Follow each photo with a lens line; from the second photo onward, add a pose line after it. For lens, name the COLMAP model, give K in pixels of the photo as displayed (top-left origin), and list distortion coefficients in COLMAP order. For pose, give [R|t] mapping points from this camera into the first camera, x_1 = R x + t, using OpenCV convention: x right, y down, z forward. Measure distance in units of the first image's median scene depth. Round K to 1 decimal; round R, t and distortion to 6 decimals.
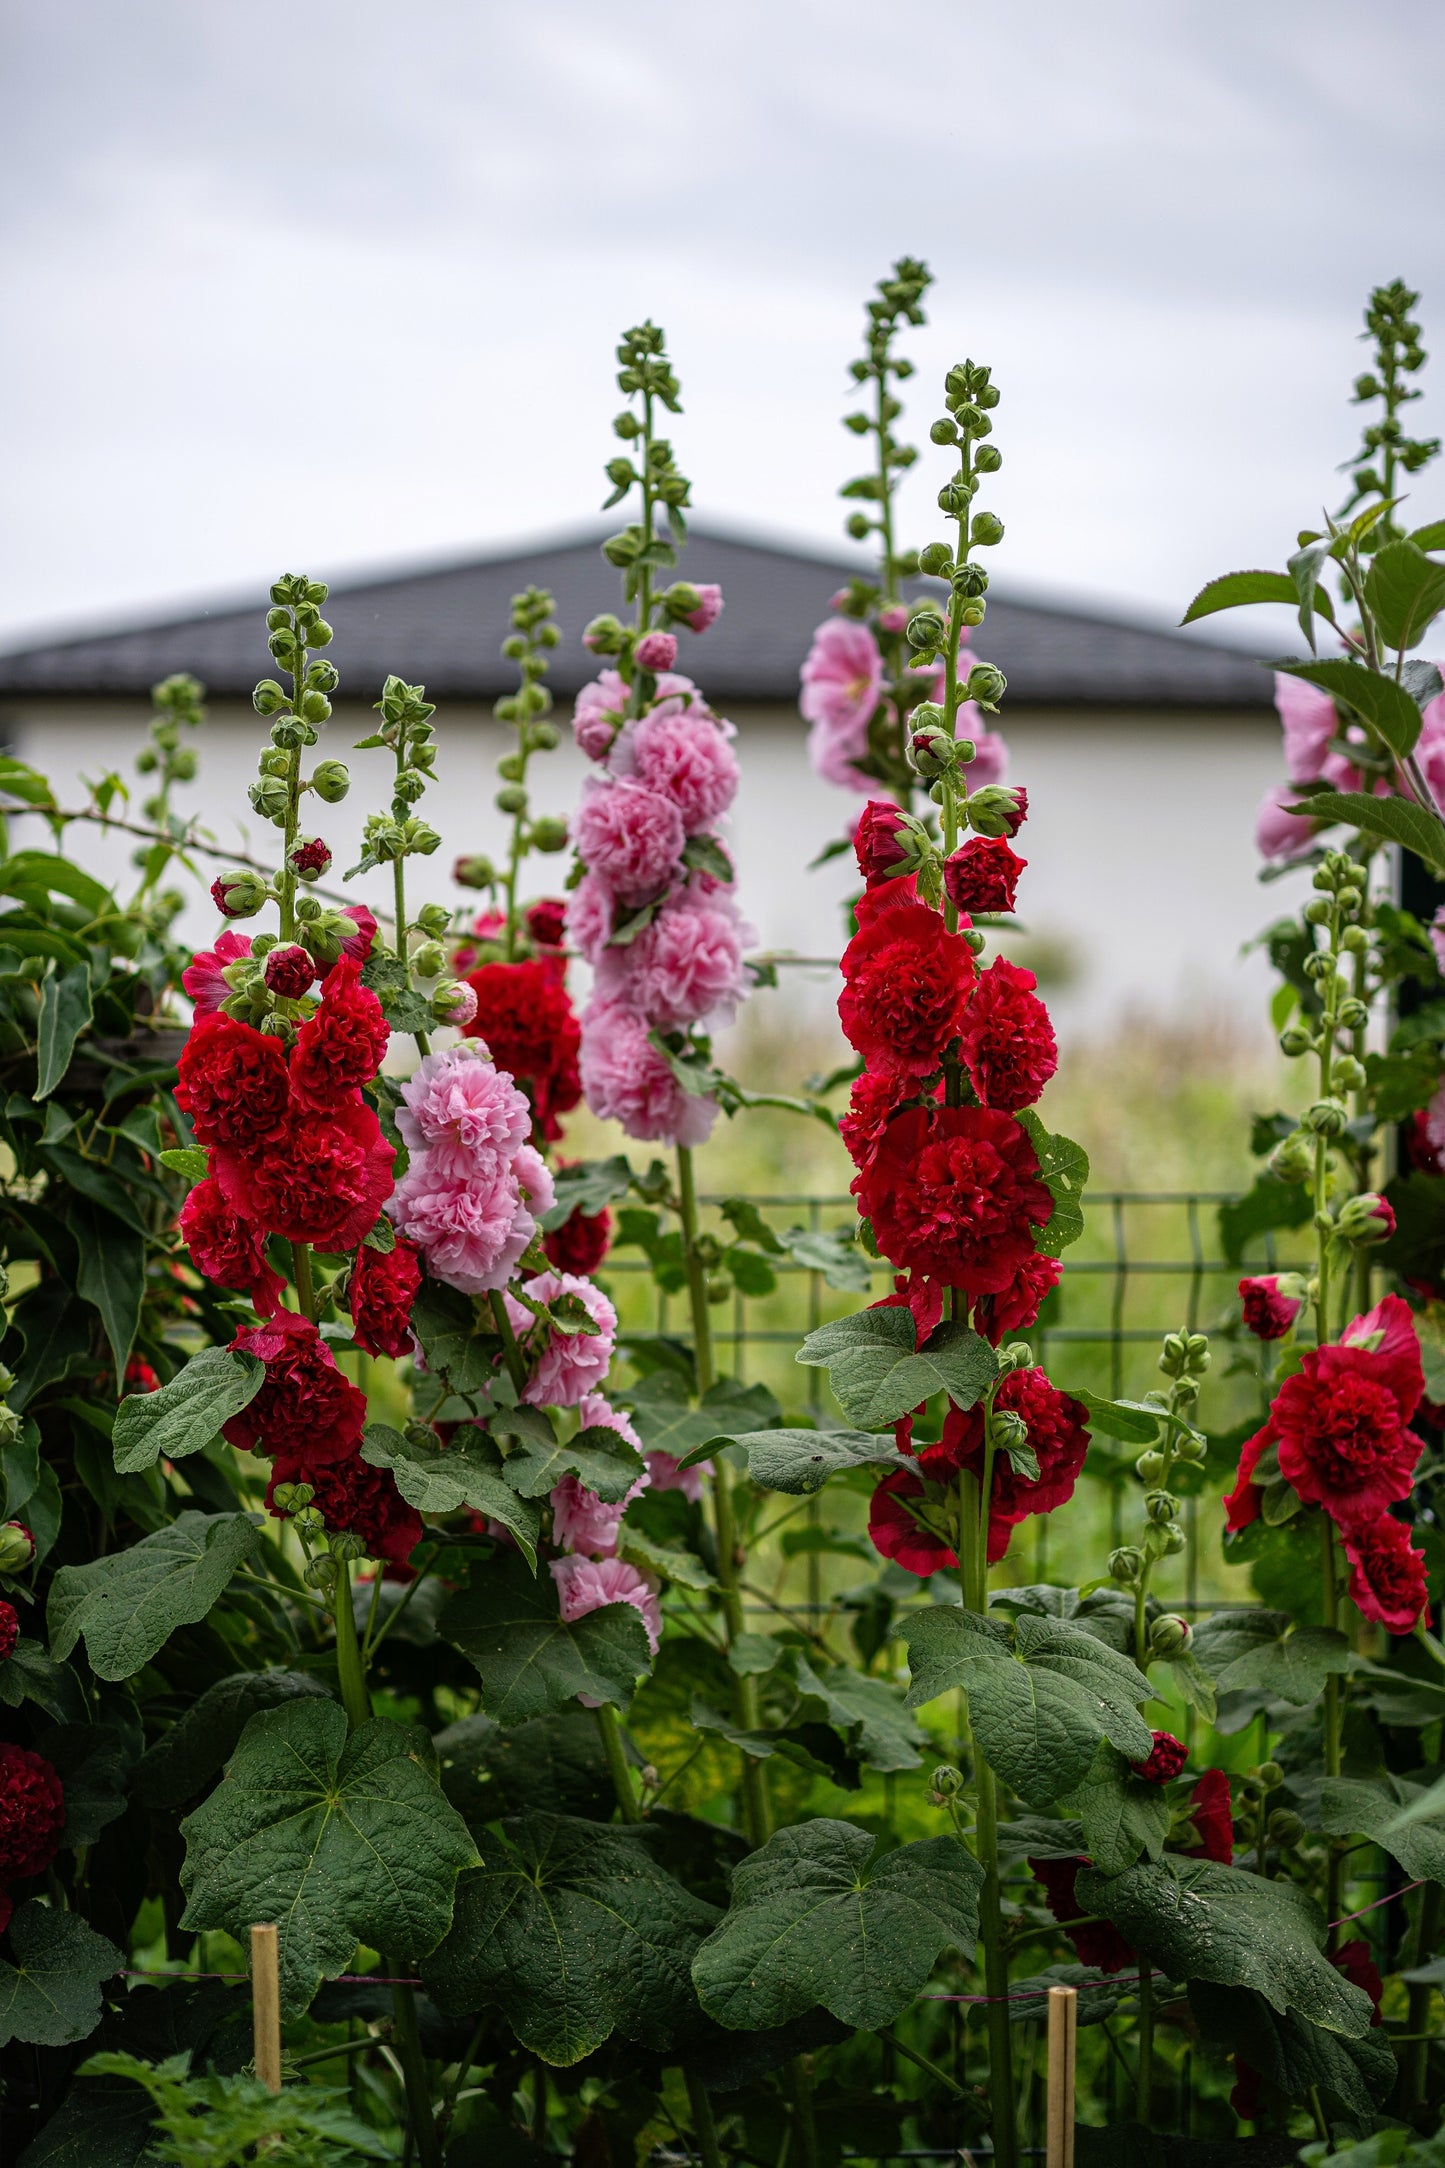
lens RADIAL K [[3292.3, 0, 722.5], [0, 3292.3, 1084.0], [0, 0, 1]] dist [-0.225383, 1.125423]
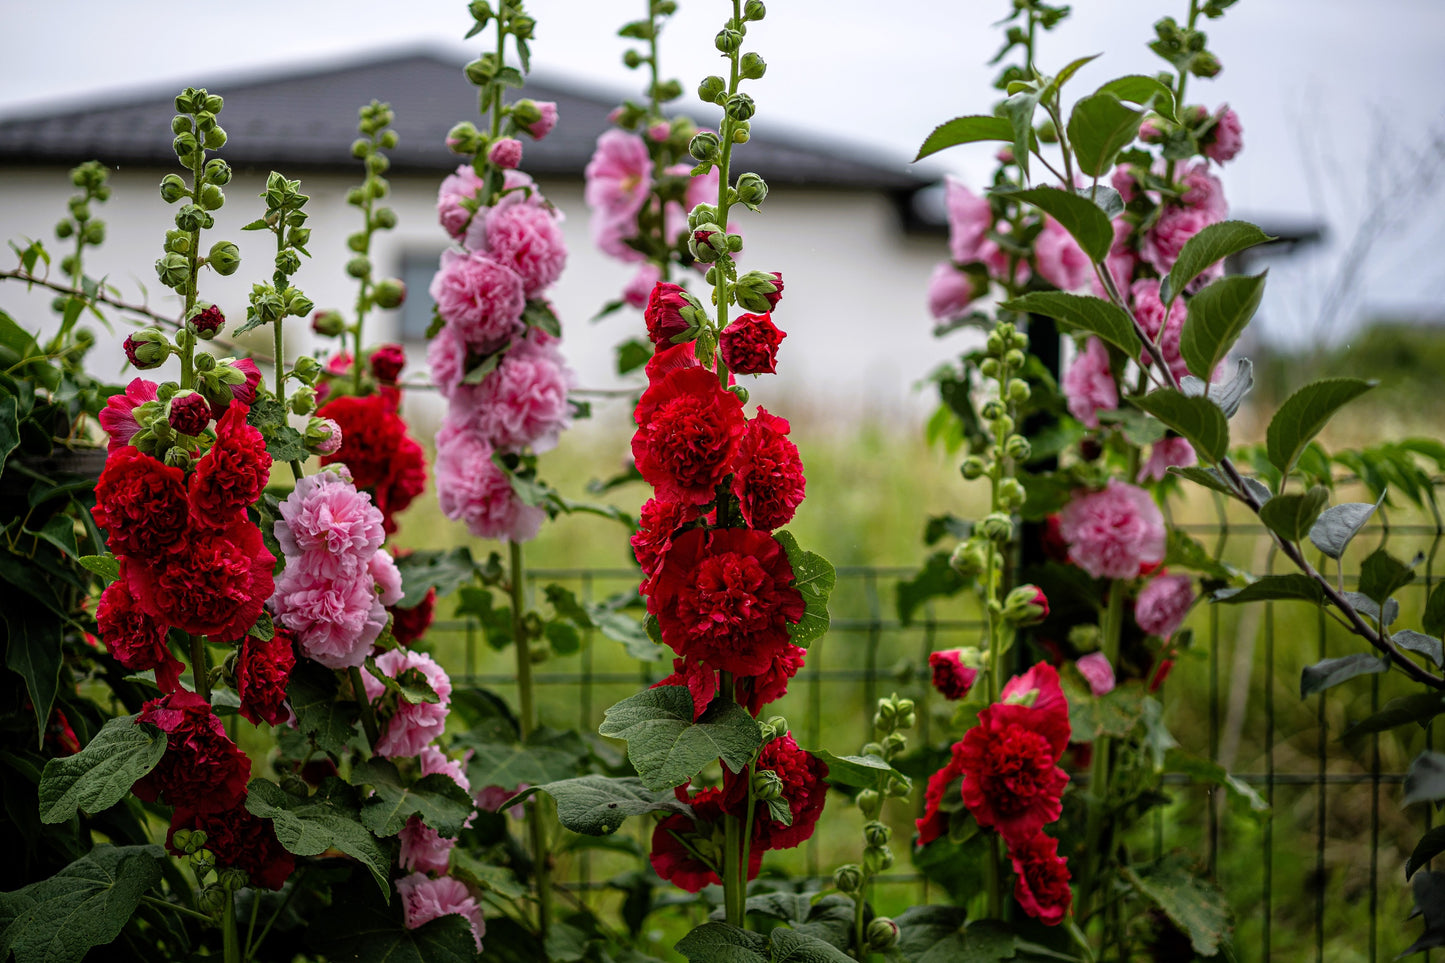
lens RADIAL K [[2164.5, 0, 722.5], [0, 2164.5, 481.5], [0, 0, 1]] dist [-0.090707, 0.249269]
pose [[0.992859, 0.009517, 0.118910, -0.028655], [-0.012923, 0.999527, 0.027907, -0.032801], [-0.118588, -0.029244, 0.992513, 0.171144]]
